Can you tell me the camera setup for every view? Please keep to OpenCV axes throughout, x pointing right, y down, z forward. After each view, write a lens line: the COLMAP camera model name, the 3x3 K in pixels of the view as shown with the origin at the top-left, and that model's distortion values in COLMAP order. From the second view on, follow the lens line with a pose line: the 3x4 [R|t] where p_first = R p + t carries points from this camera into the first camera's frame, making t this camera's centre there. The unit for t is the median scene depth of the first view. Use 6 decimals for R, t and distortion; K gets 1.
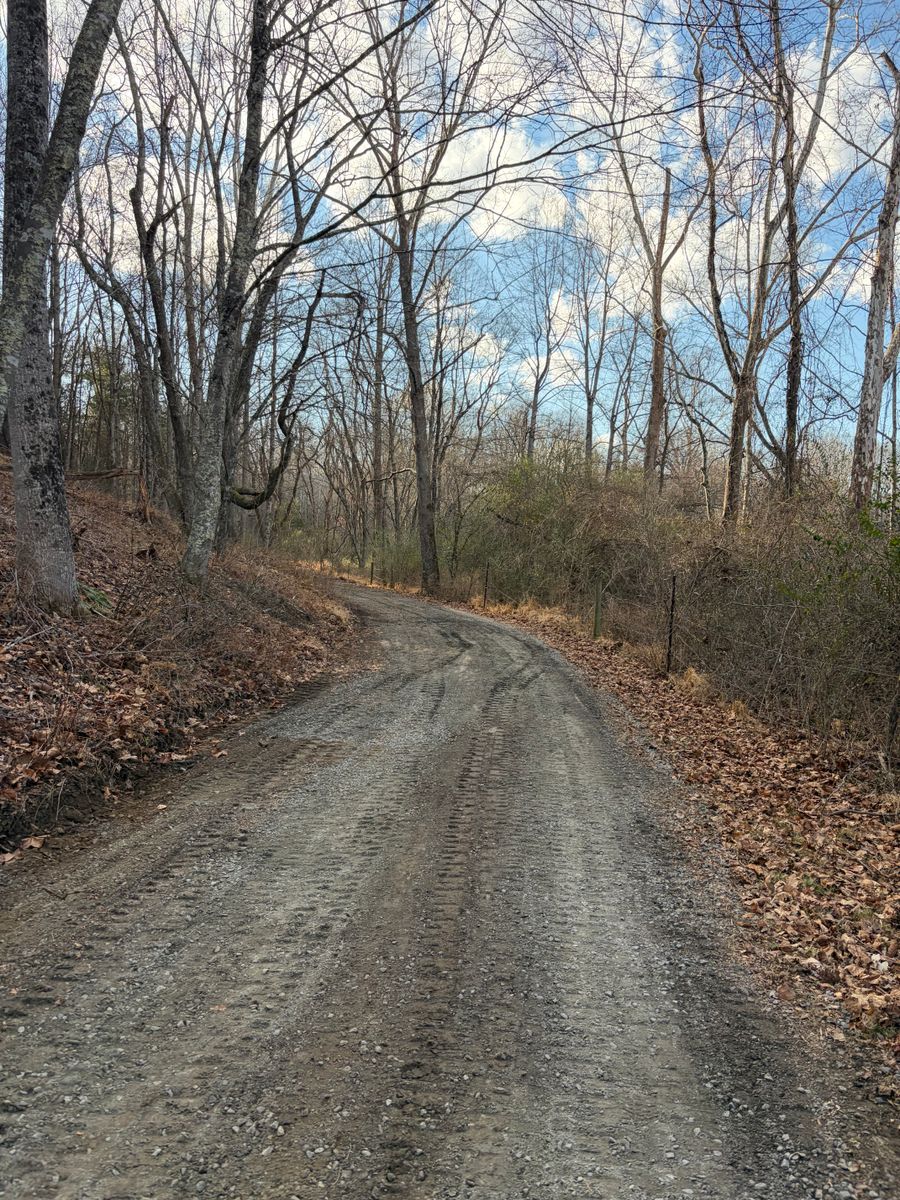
lens RADIAL K [[878.8, 0, 453.7], [0, 878.8, 618.4], [0, 0, 1]] dist [0.052222, -0.058788]
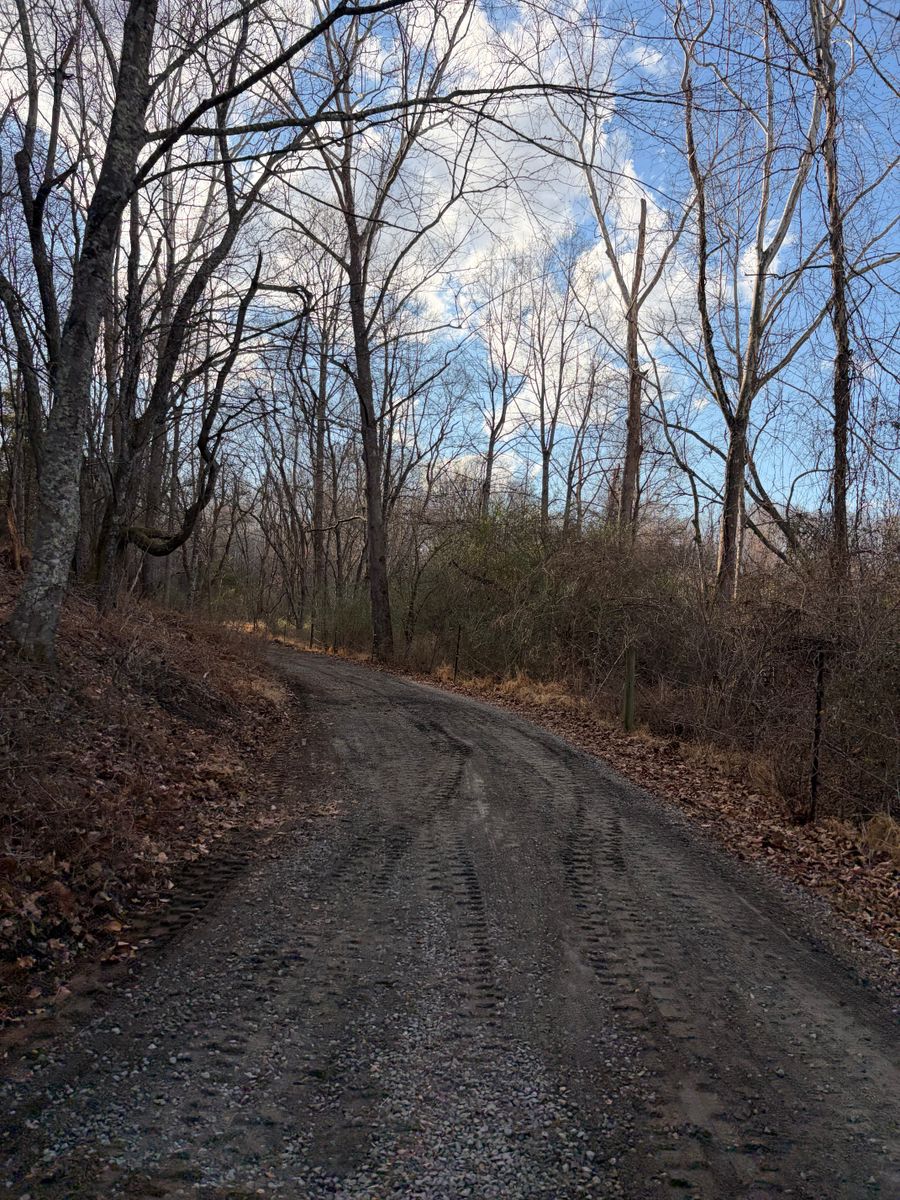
lens RADIAL K [[878.8, 0, 453.7], [0, 878.8, 618.4], [0, 0, 1]] dist [0.052222, -0.058788]
pose [[0.997461, 0.008928, 0.070658, -0.016965], [-0.003945, 0.997515, -0.070350, -0.009149], [-0.071110, 0.069892, 0.995017, 0.136350]]
